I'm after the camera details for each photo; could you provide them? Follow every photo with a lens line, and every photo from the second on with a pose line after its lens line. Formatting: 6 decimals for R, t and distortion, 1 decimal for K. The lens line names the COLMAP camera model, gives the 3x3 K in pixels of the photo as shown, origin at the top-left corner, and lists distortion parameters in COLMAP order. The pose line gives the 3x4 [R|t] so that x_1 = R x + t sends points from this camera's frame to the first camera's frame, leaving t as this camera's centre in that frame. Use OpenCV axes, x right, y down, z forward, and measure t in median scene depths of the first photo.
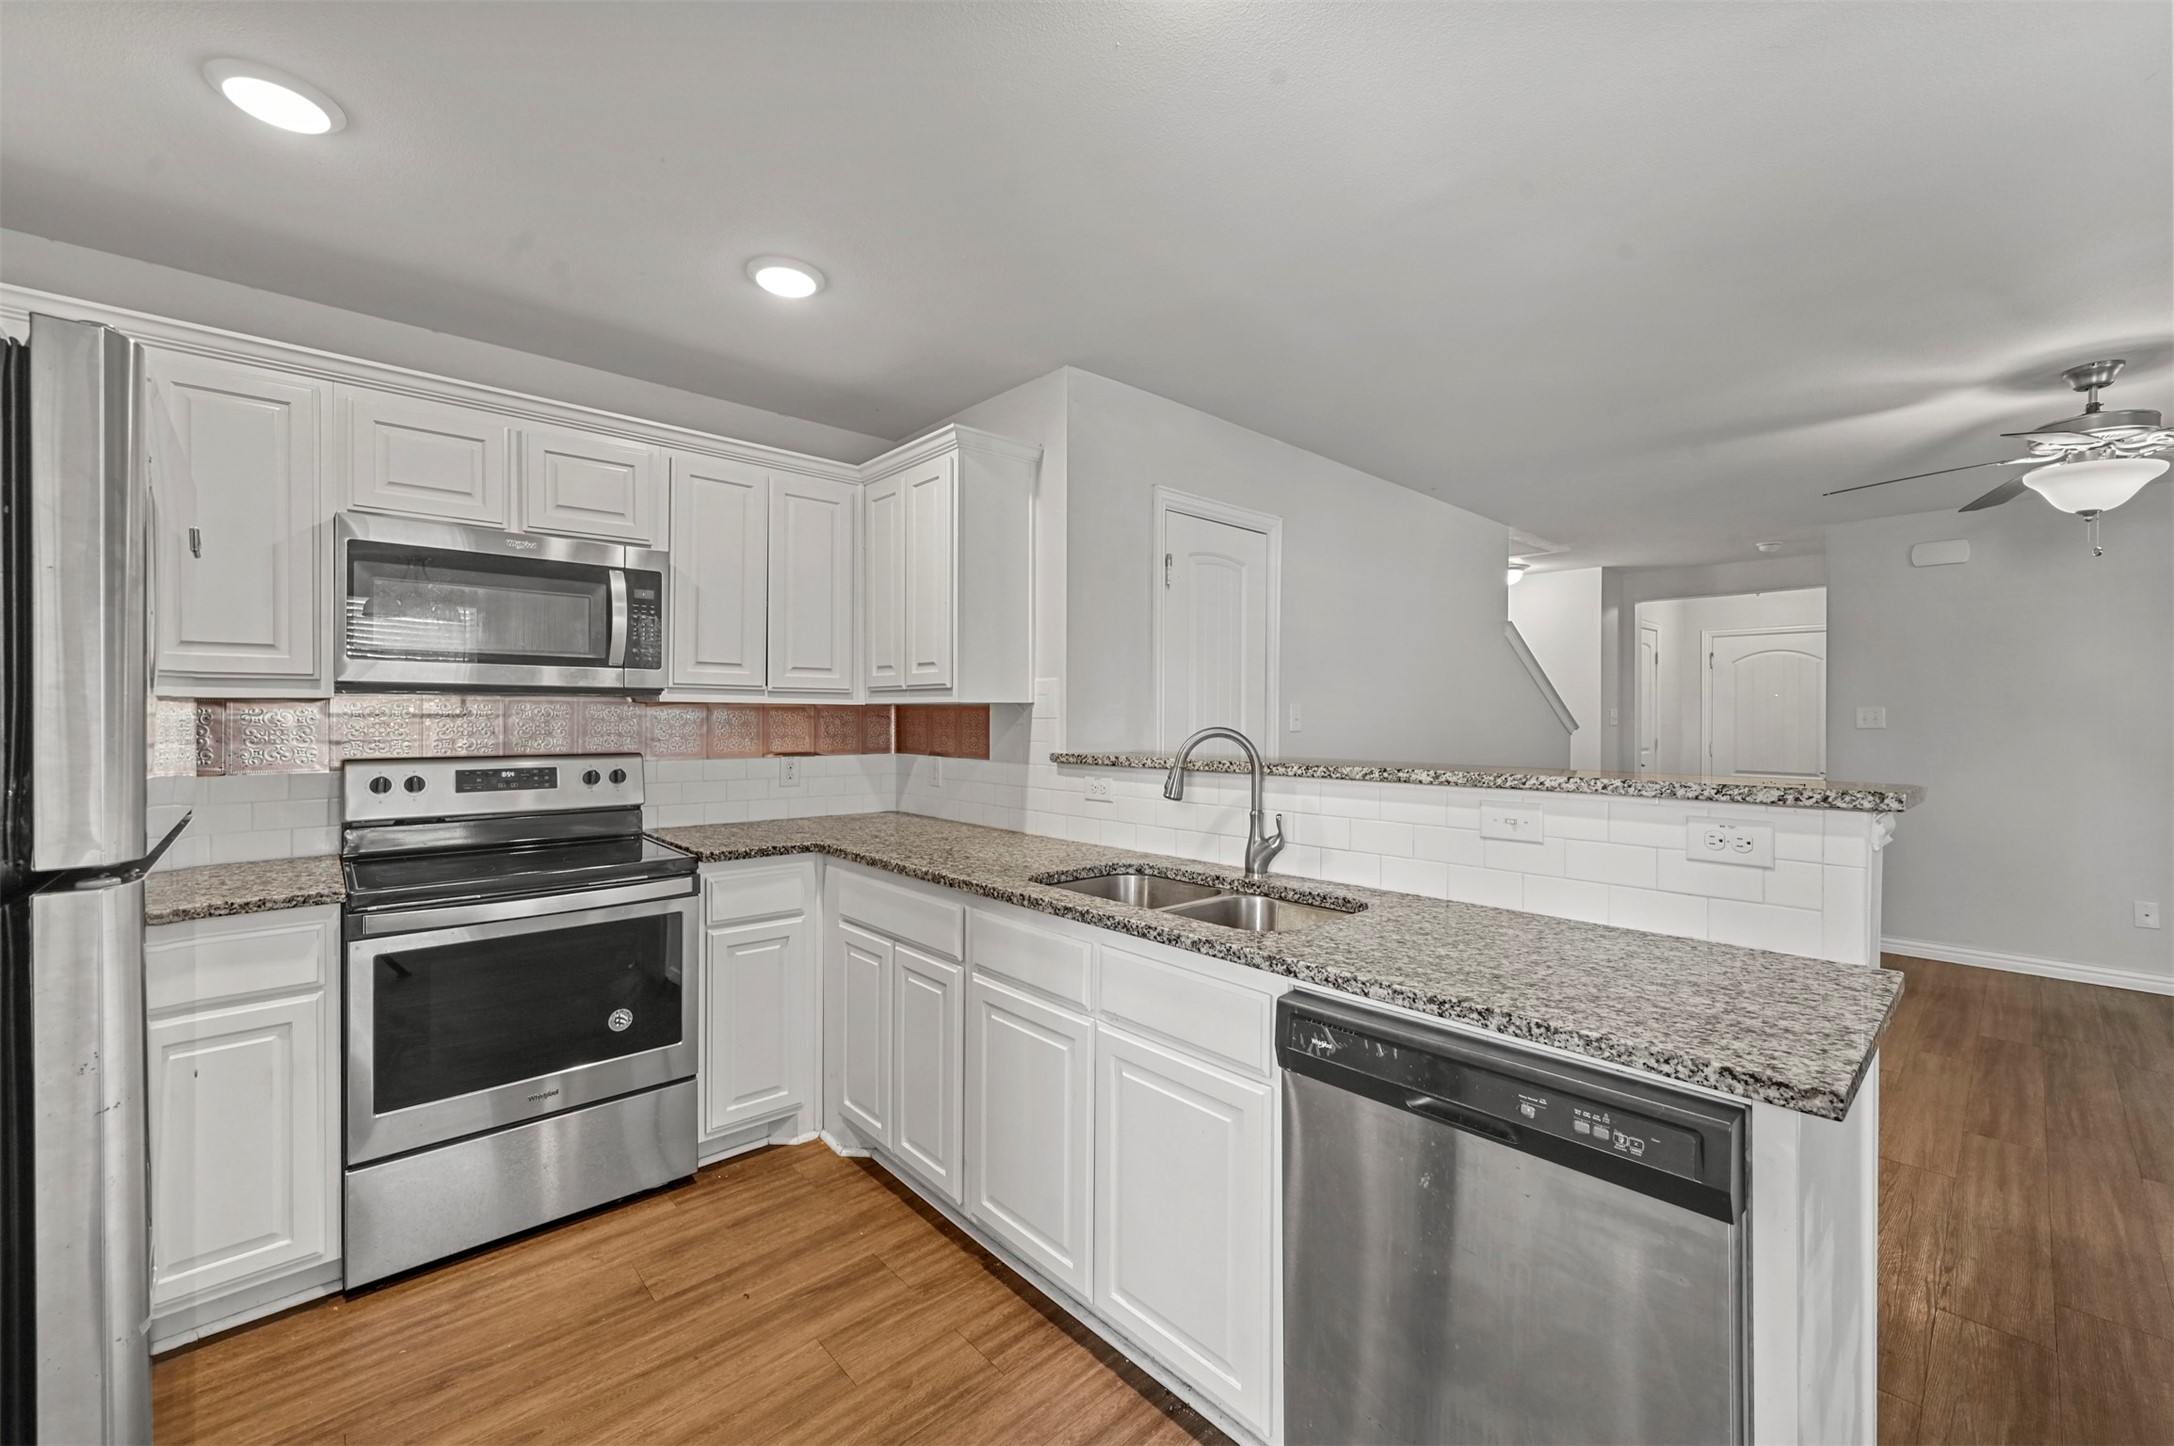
lens RADIAL K [[861.3, 0, 1082.5], [0, 861.3, 716.8], [0, 0, 1]] dist [0.002665, 0.000456]
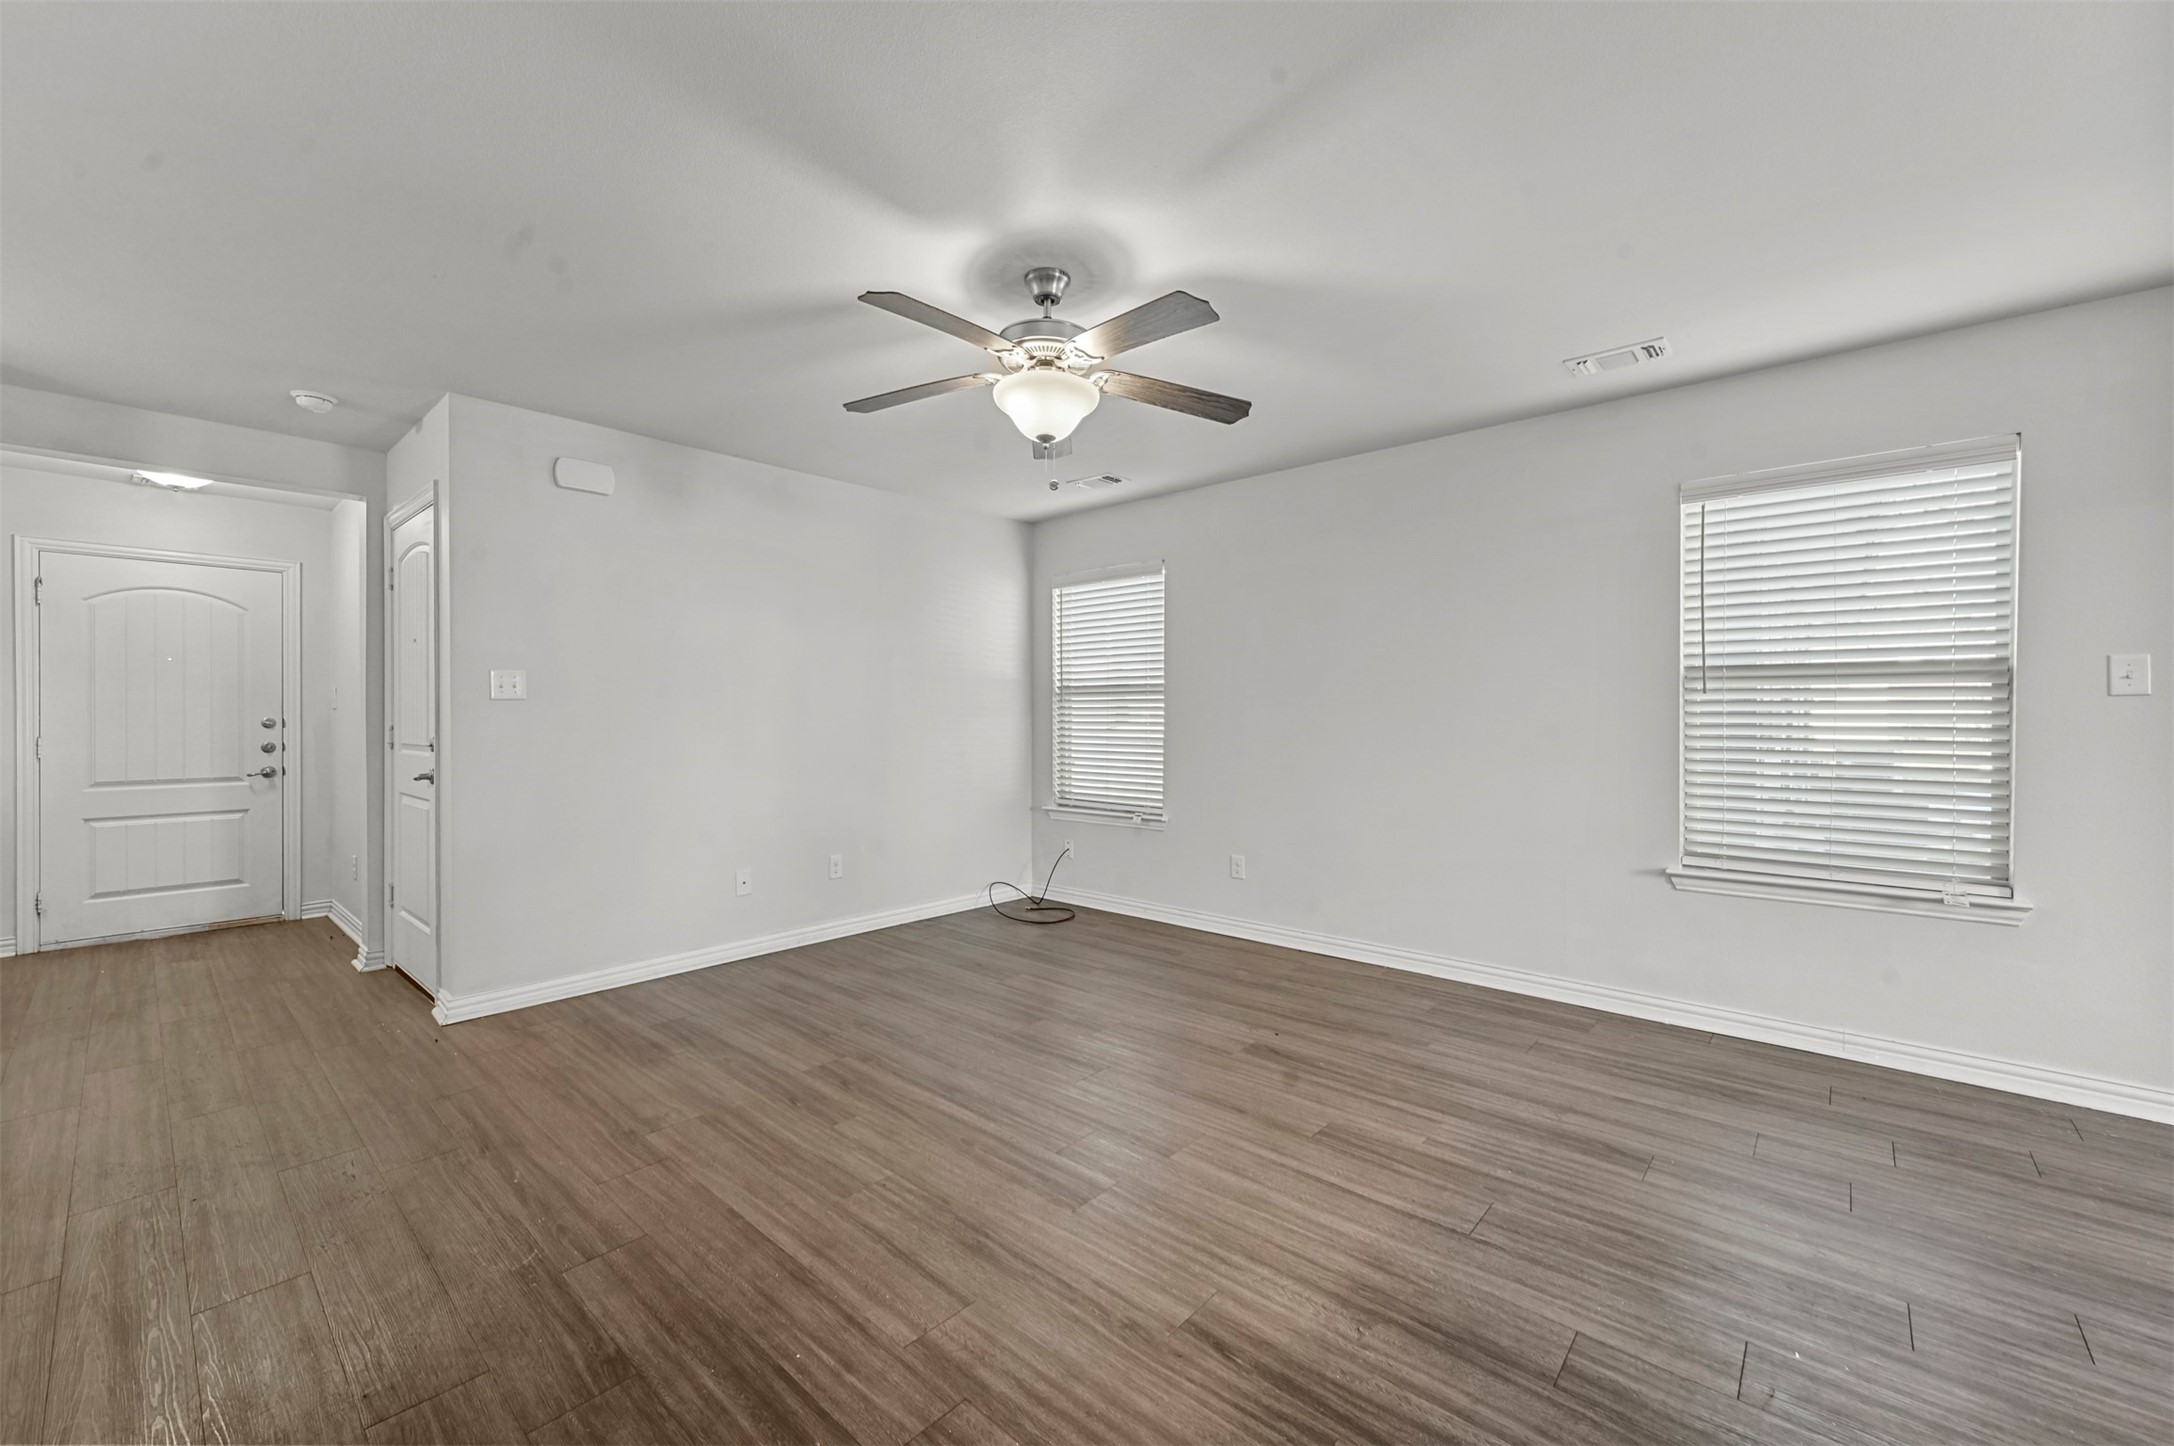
lens RADIAL K [[855.6, 0, 1072.7], [0, 855.6, 724.4], [0, 0, 1]] dist [0.000003, 0.000370]
pose [[-0.098469, -0.009653, 0.995093, 0.369277], [0.001743, 0.999950, 0.009873, 0.063944], [-0.995139, 0.002707, -0.098447, 1.381967]]
